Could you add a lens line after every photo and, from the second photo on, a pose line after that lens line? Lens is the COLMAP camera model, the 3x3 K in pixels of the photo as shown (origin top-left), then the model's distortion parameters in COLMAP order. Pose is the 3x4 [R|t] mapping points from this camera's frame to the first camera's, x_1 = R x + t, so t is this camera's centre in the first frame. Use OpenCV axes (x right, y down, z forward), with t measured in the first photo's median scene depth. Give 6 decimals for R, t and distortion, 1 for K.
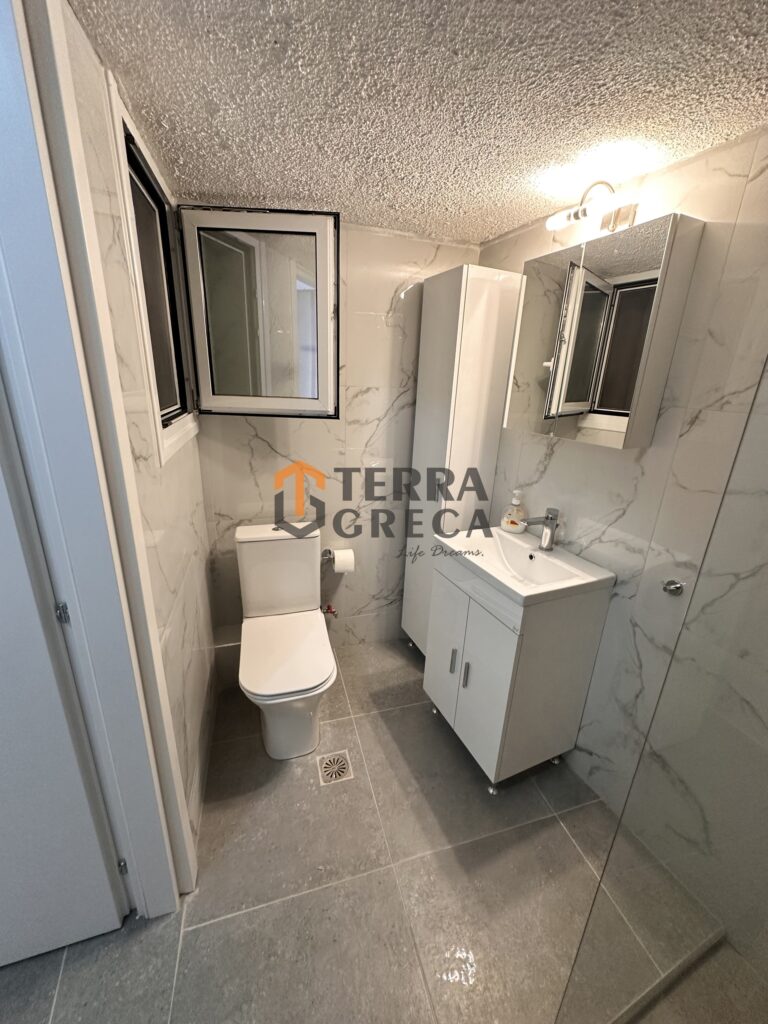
lens RADIAL K [[408.2, 0, 383.4], [0, 408.2, 511.7], [0, 0, 1]] dist [-0.001930, -0.000511]
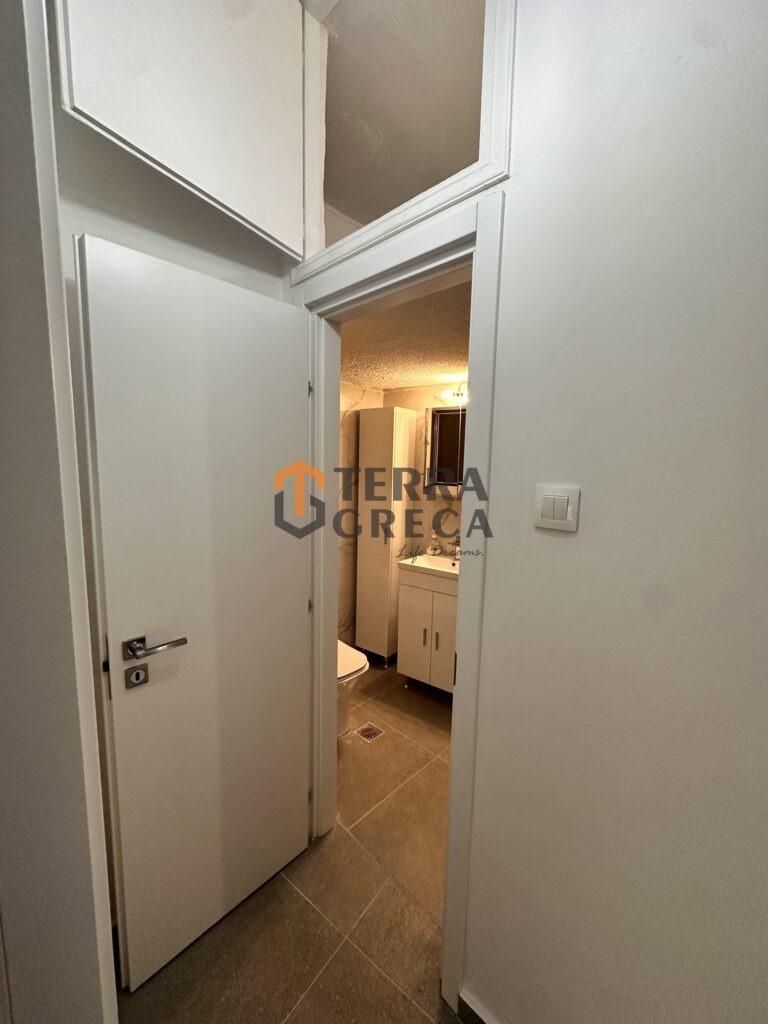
lens RADIAL K [[408.2, 0, 384.8], [0, 408.2, 513.8], [0, 0, 1]] dist [-0.001930, -0.000511]
pose [[0.872356, -0.079755, 0.482321, -0.688905], [0.166064, 0.976281, -0.138918, 0.088615], [-0.459801, 0.201282, 0.864909, -0.404316]]
